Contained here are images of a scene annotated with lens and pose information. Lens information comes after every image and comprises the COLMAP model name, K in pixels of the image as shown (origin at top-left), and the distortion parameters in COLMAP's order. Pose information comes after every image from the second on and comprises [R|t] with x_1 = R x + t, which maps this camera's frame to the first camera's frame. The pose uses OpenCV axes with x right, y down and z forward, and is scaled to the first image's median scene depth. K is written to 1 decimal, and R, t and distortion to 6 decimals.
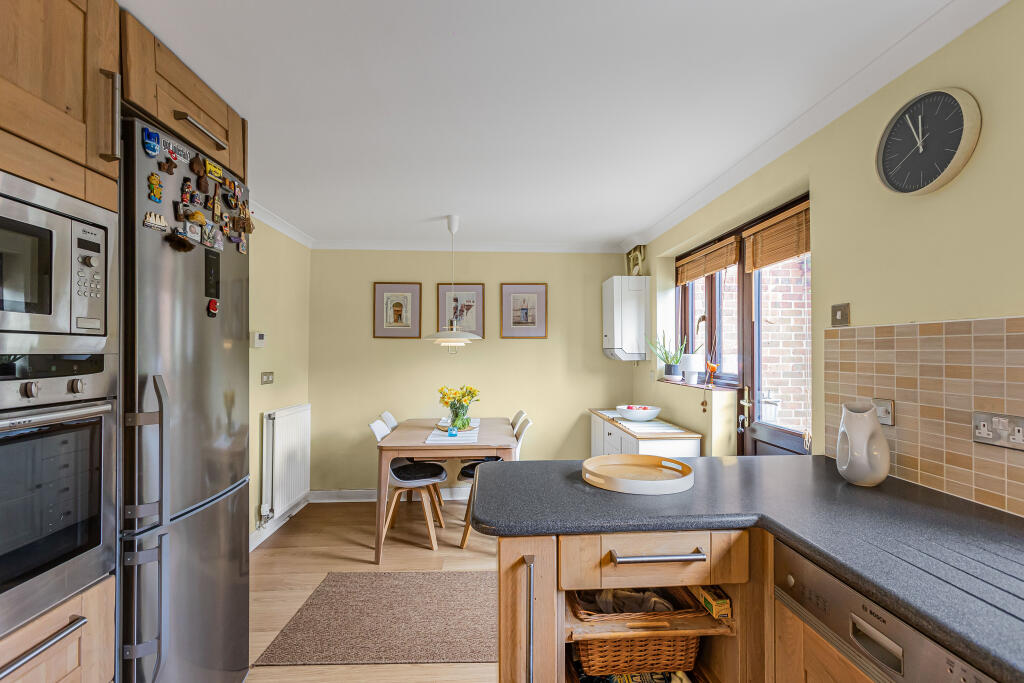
lens RADIAL K [[465.3, 0, 510.8], [0, 465.3, 346.7], [0, 0, 1]] dist [-0.005759, 0.005785]
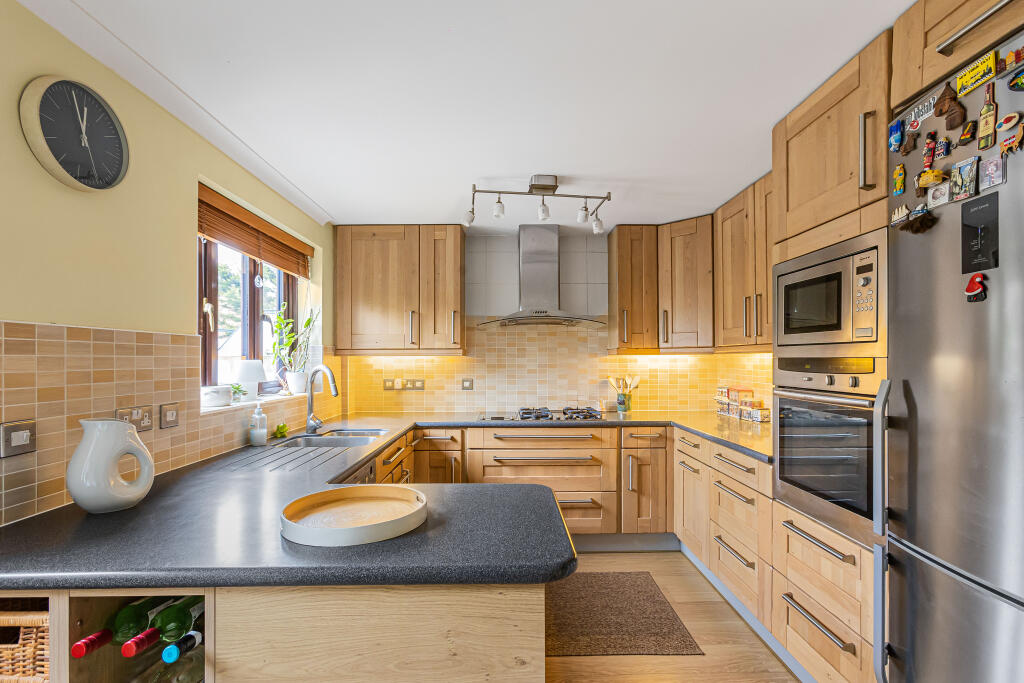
lens RADIAL K [[465.3, 0, 516.4], [0, 465.3, 353.8], [0, 0, 1]] dist [-0.005759, 0.005785]
pose [[-0.999723, 0.002924, 0.023363, -0.014874], [0.002446, 0.999788, -0.020435, 0.022737], [-0.023418, -0.020372, -0.999518, 1.769518]]
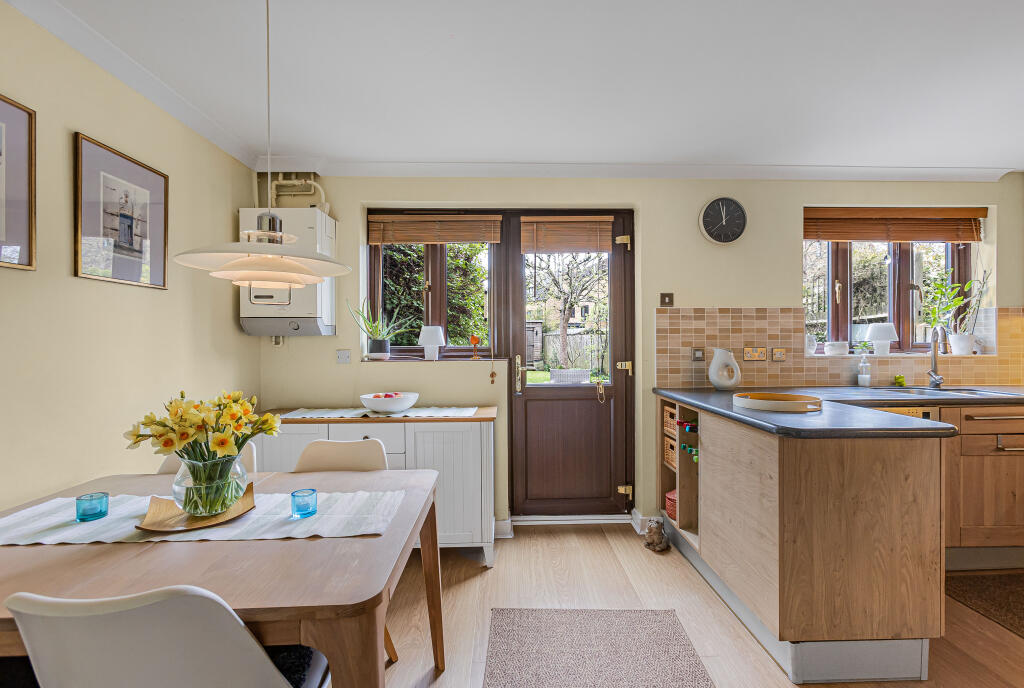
lens RADIAL K [[465.3, 0, 514.1], [0, 465.3, 338.8], [0, 0, 1]] dist [-0.005759, 0.005785]
pose [[0.005418, -0.002141, 0.999983, -1.083459], [-0.003463, 0.999992, 0.002159, 0.079193], [-0.999979, -0.003474, 0.005411, 1.765934]]
